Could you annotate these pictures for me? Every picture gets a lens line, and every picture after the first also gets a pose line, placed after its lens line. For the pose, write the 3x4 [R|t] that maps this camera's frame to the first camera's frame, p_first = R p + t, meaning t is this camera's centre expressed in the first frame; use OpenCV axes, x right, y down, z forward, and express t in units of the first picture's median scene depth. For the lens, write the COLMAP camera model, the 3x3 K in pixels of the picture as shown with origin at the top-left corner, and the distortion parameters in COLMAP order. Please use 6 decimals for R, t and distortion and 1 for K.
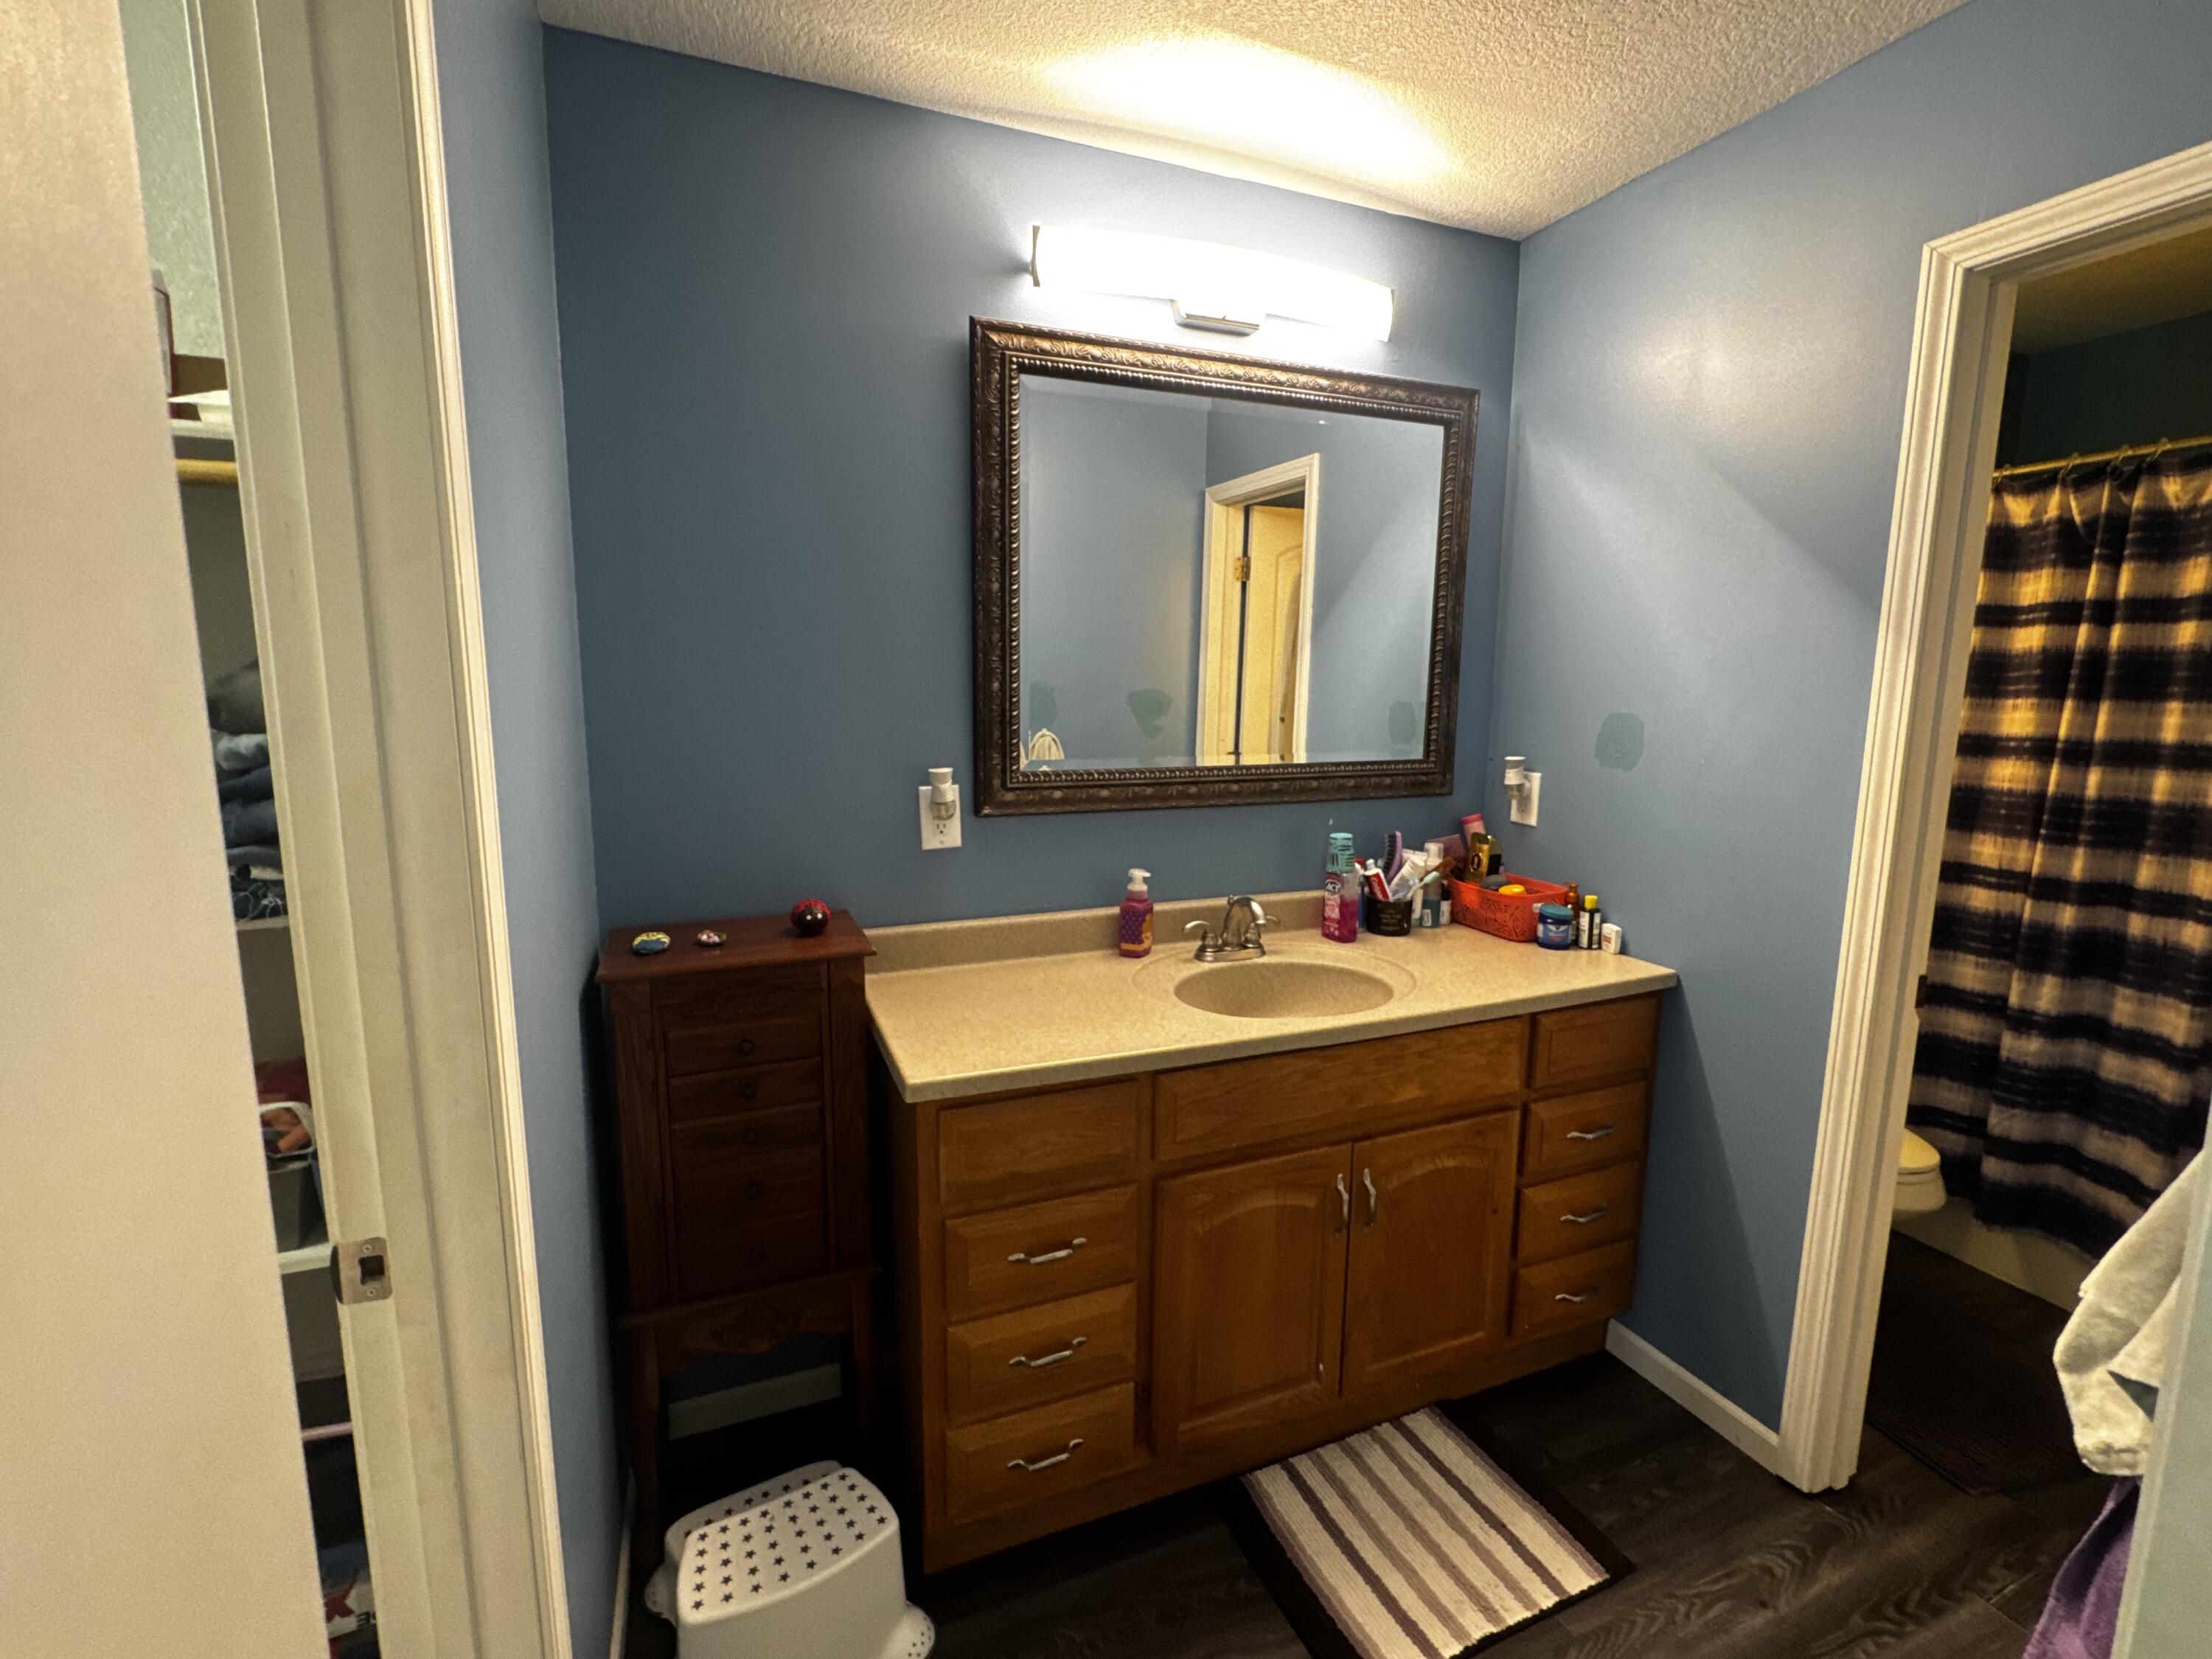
lens RADIAL K [[978.5, 0, 1104.1], [0, 978.5, 819.6], [0, 0, 1]] dist [-0.003790, 0.000345]
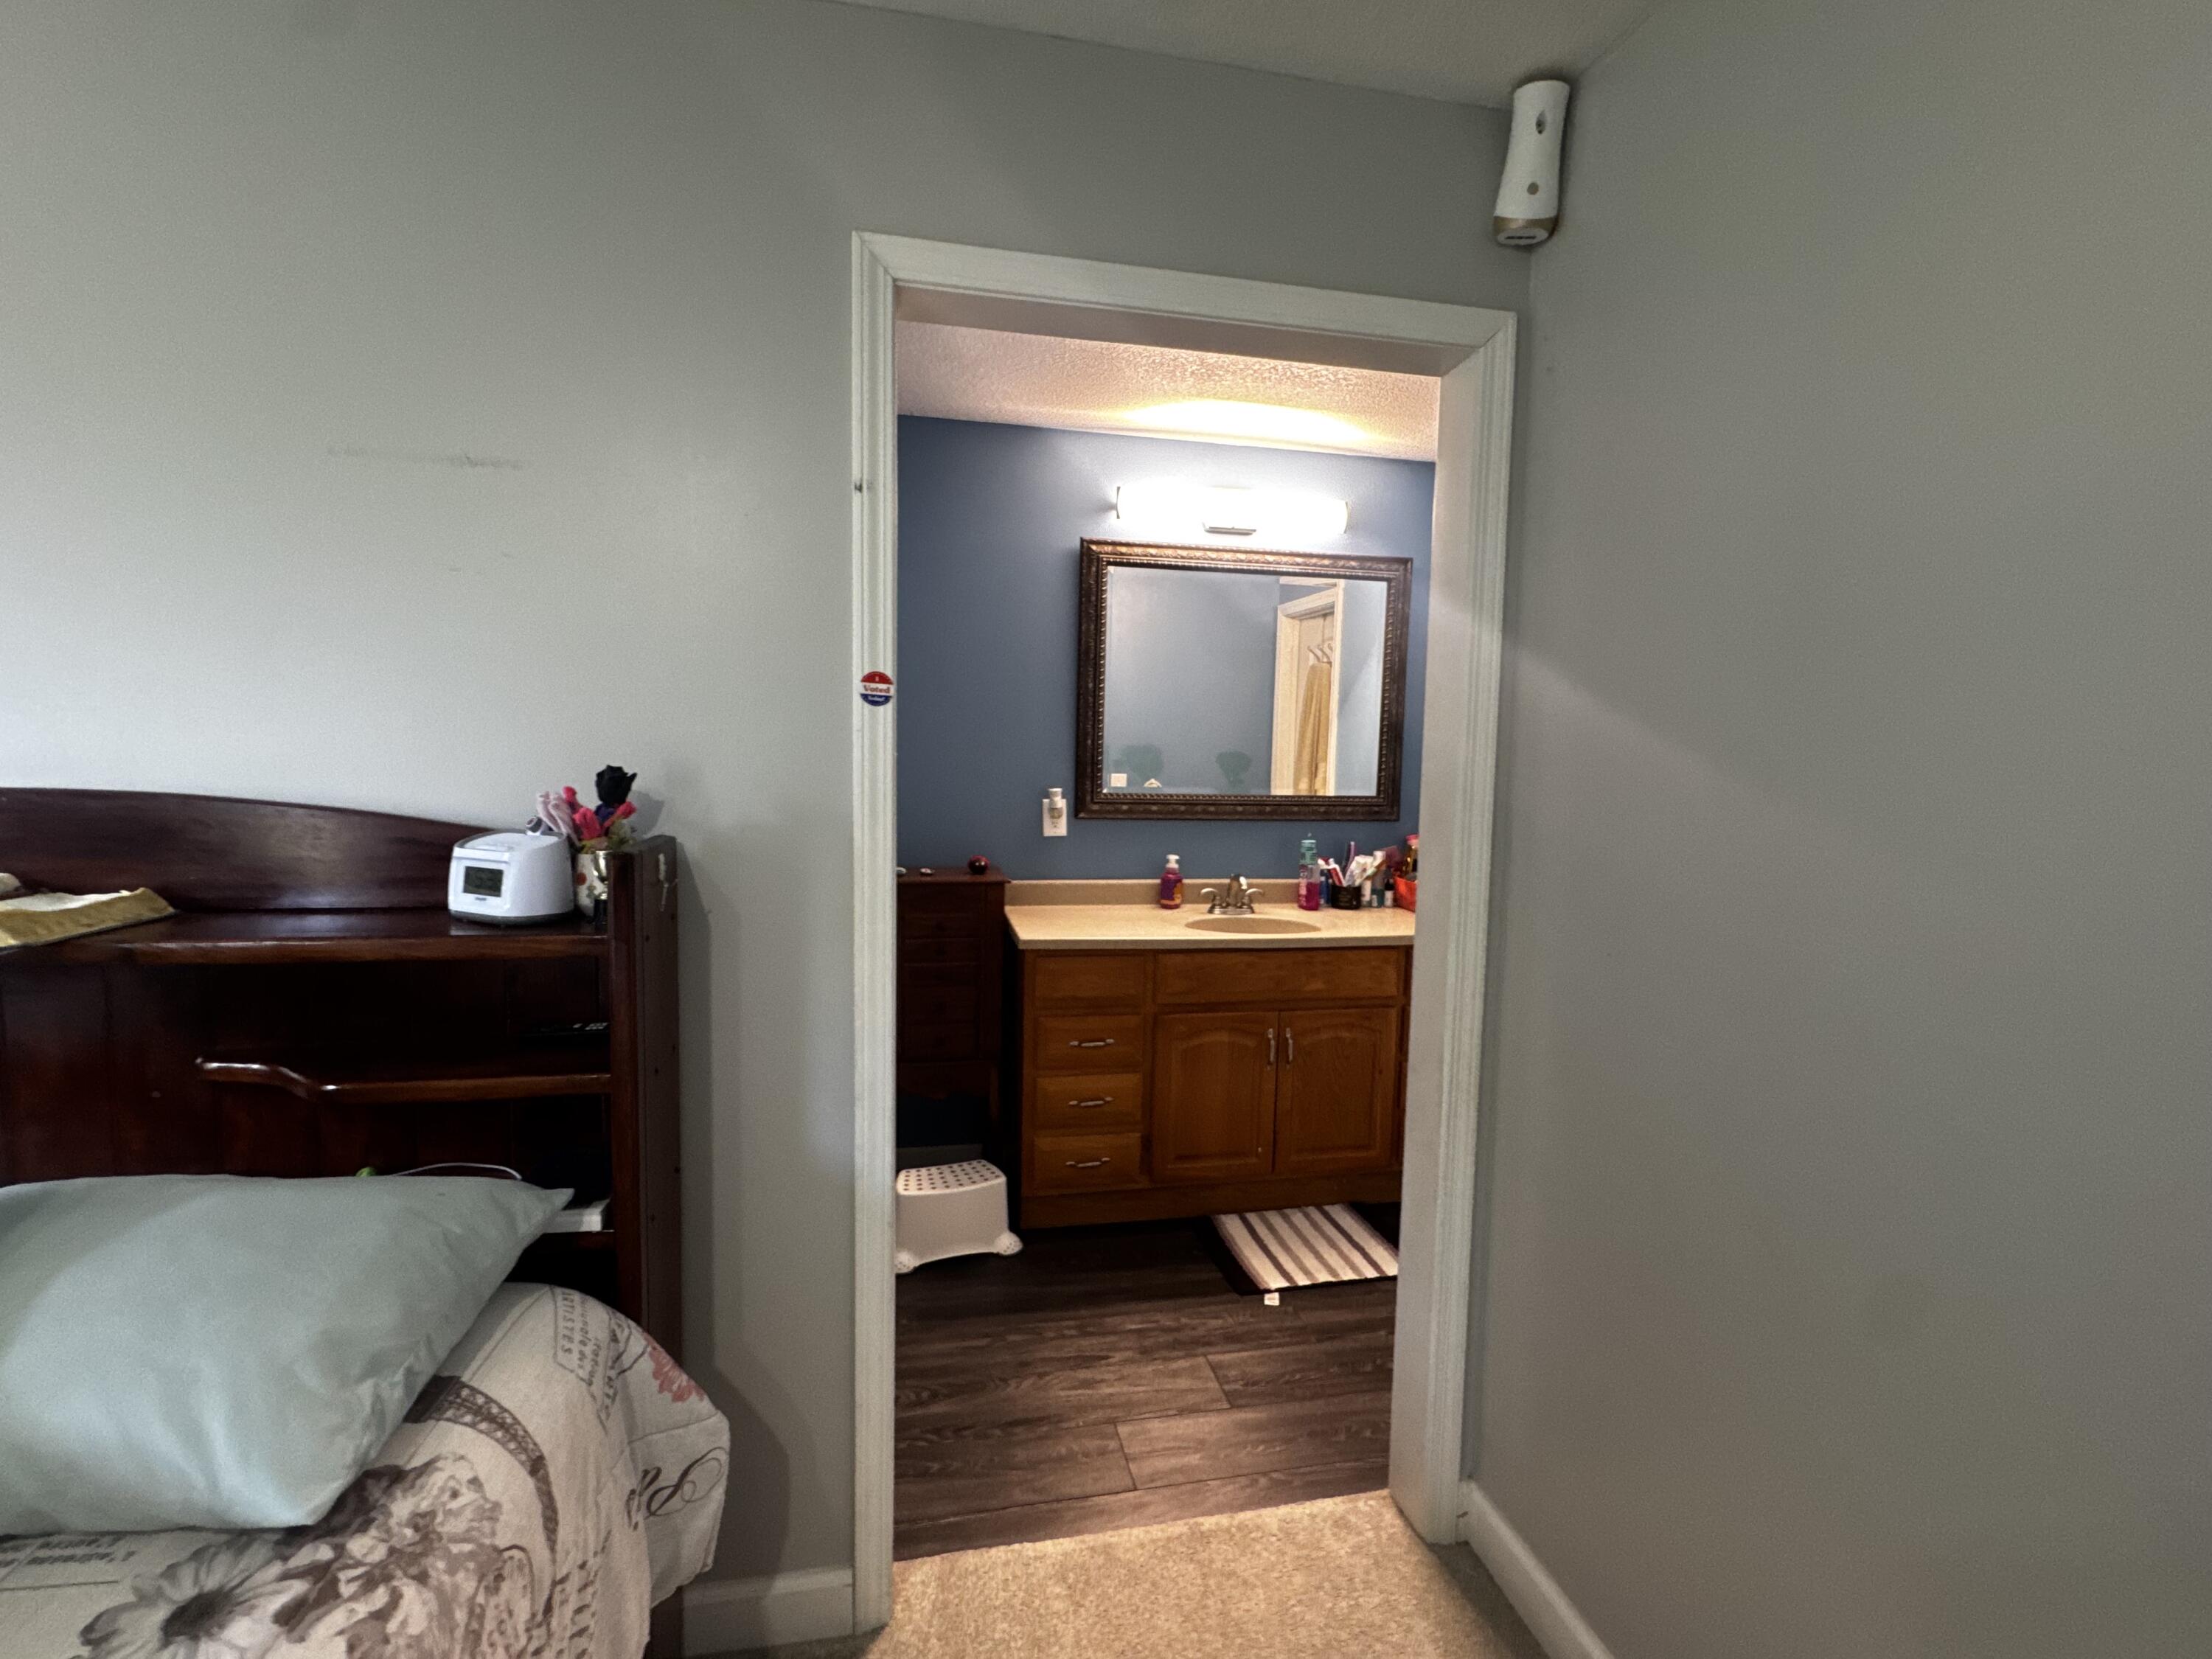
lens RADIAL K [[978.5, 0, 1104.1], [0, 978.5, 819.6], [0, 0, 1]] dist [-0.003790, 0.000345]
pose [[0.983299, 0.027549, -0.179899, 0.211575], [-0.040486, 0.996820, -0.068638, 0.107288], [0.177436, 0.074776, 0.981287, -0.623521]]
